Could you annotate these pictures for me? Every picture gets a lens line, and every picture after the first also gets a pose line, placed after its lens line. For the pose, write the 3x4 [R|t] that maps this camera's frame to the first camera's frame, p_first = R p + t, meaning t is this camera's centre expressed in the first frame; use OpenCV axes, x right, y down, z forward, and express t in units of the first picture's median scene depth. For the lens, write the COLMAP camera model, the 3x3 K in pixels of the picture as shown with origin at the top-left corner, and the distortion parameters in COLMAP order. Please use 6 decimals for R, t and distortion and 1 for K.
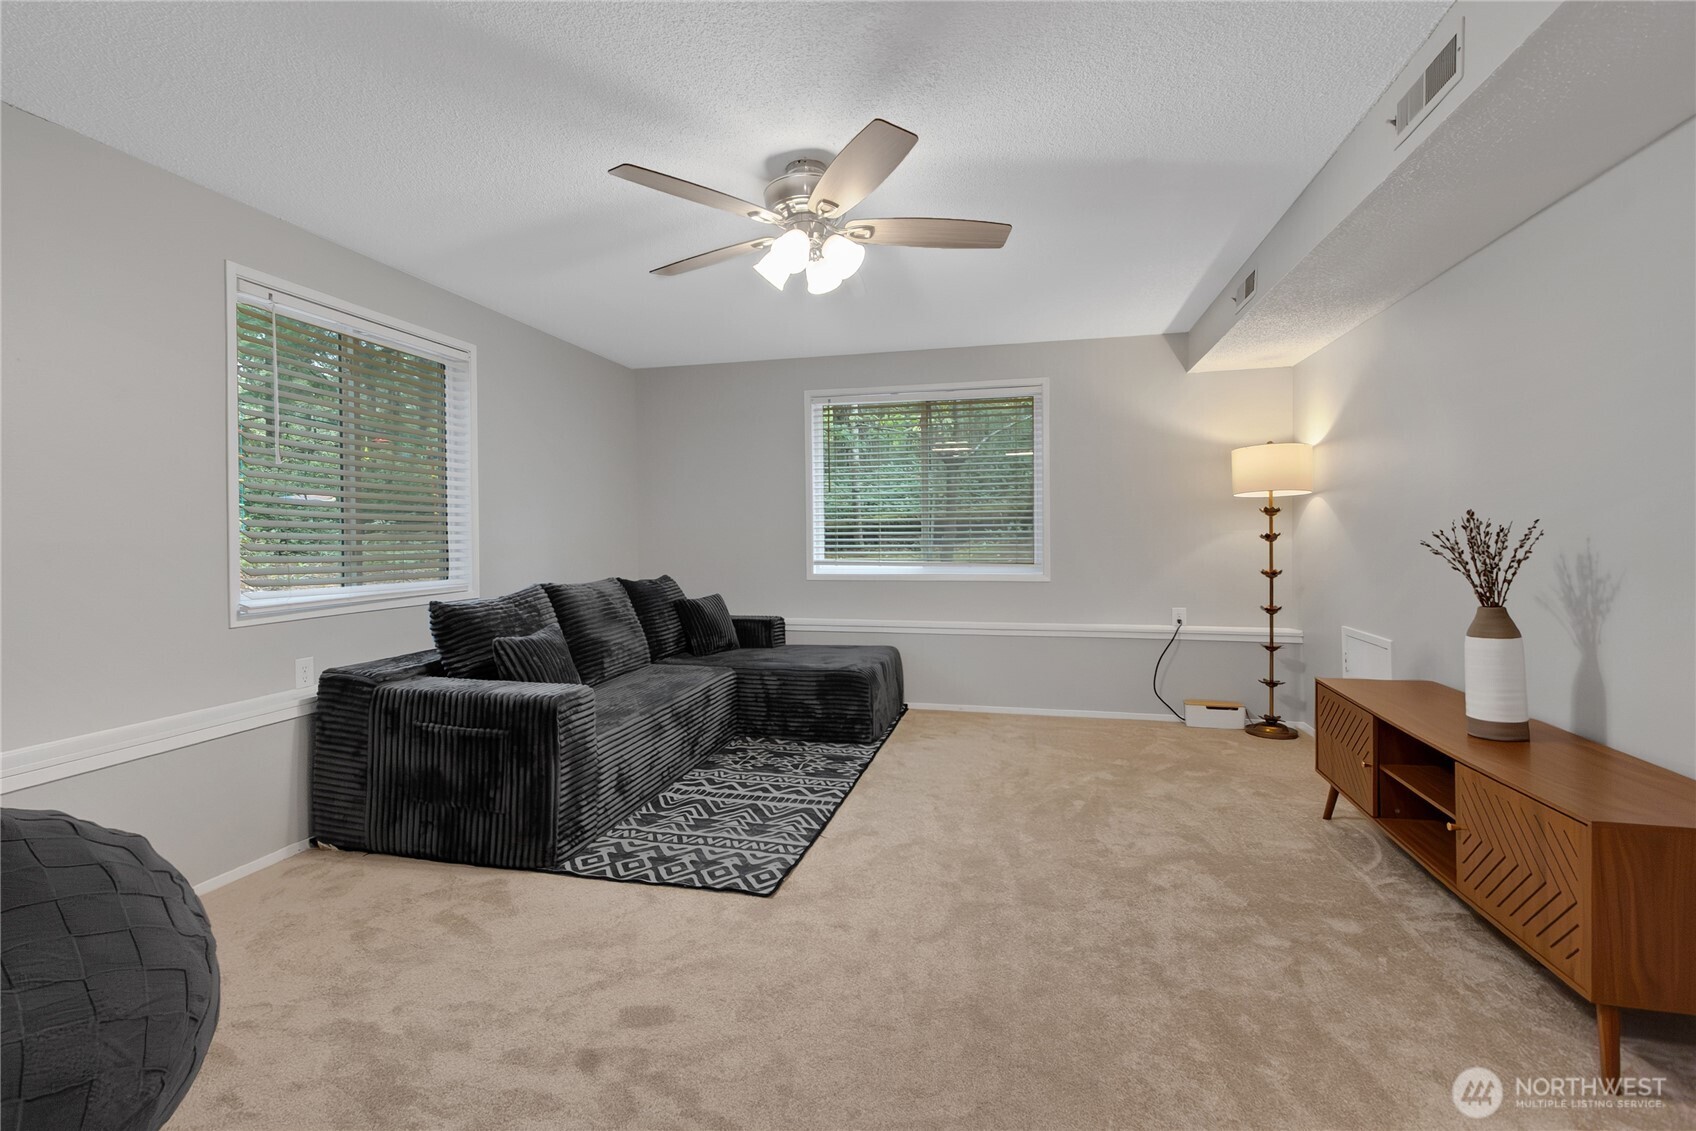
lens RADIAL K [[745.2, 0, 846.8], [0, 745.2, 542.7], [0, 0, 1]] dist [0.001882, 0.000379]
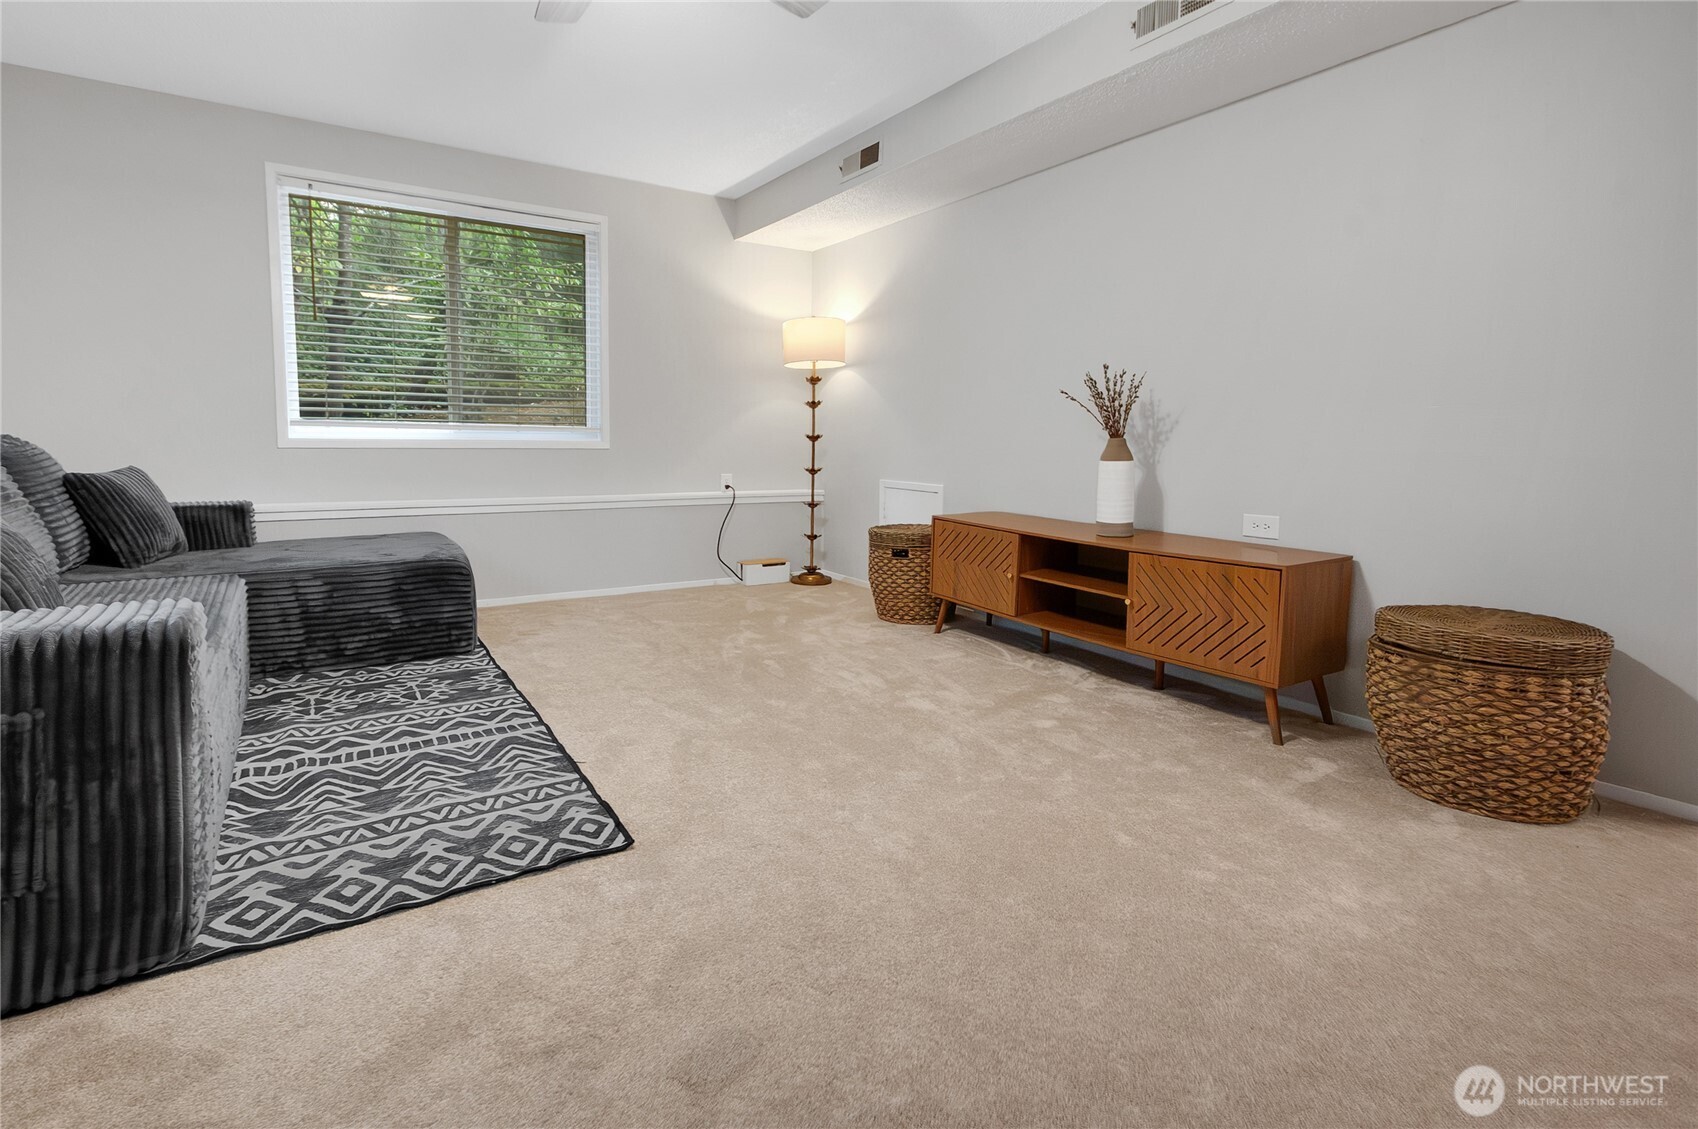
lens RADIAL K [[772.0, 0, 775.6], [0, 772.0, 495.4], [0, 0, 1]] dist [0.000788, 0.000053]
pose [[0.723052, -0.038479, 0.689721, -0.373491], [-0.010287, 0.997737, 0.066447, 0.073519], [-0.690717, -0.055140, 0.721020, 0.306248]]
